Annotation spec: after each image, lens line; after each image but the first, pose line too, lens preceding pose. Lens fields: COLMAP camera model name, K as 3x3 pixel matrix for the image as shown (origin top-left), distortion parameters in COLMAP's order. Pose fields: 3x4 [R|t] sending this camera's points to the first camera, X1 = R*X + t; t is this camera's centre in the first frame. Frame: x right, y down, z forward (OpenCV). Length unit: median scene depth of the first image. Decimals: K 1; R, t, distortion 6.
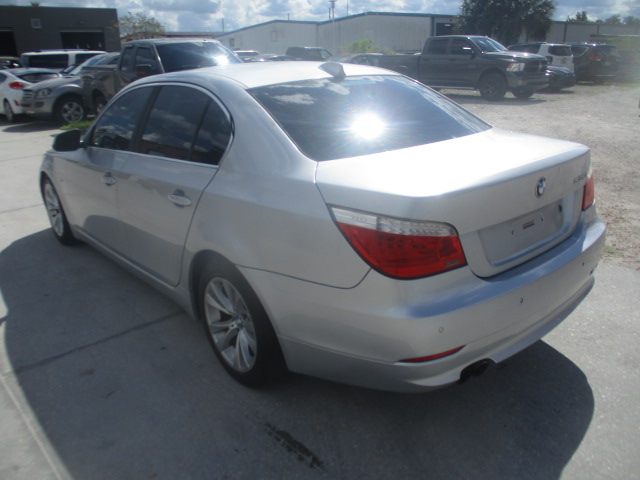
lens RADIAL K [[529.6, 0, 319.7], [0, 529.6, 259.7], [0, 0, 1]] dist [-0.039585, 0.010796]
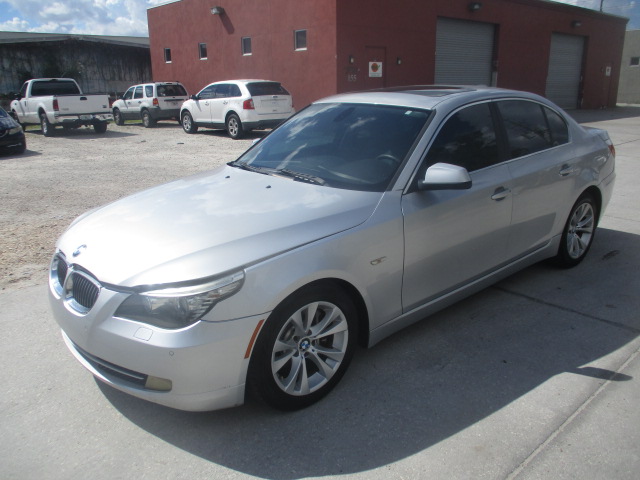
lens RADIAL K [[535.2, 0, 316.1], [0, 535.2, 244.2], [0, 0, 1]] dist [-0.031110, 0.010848]
pose [[0.000052, -0.269373, 0.963036, -0.304000], [0.385237, 0.888712, 0.248563, -0.097941], [-0.922818, 0.370985, 0.103819, 0.268540]]
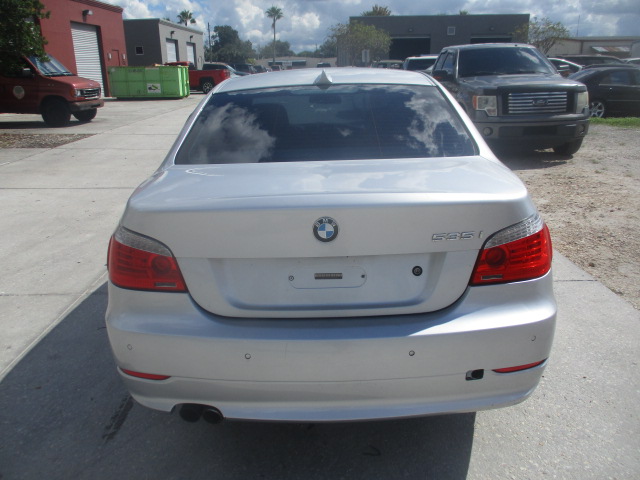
lens RADIAL K [[535.2, 0, 316.1], [0, 535.2, 244.2], [0, 0, 1]] dist [-0.031110, 0.010848]
pose [[0.742993, 0.217636, -0.632926, 0.124470], [-0.242269, 0.968981, 0.048791, -0.020691], [0.623913, 0.117087, 0.772673, 0.051573]]
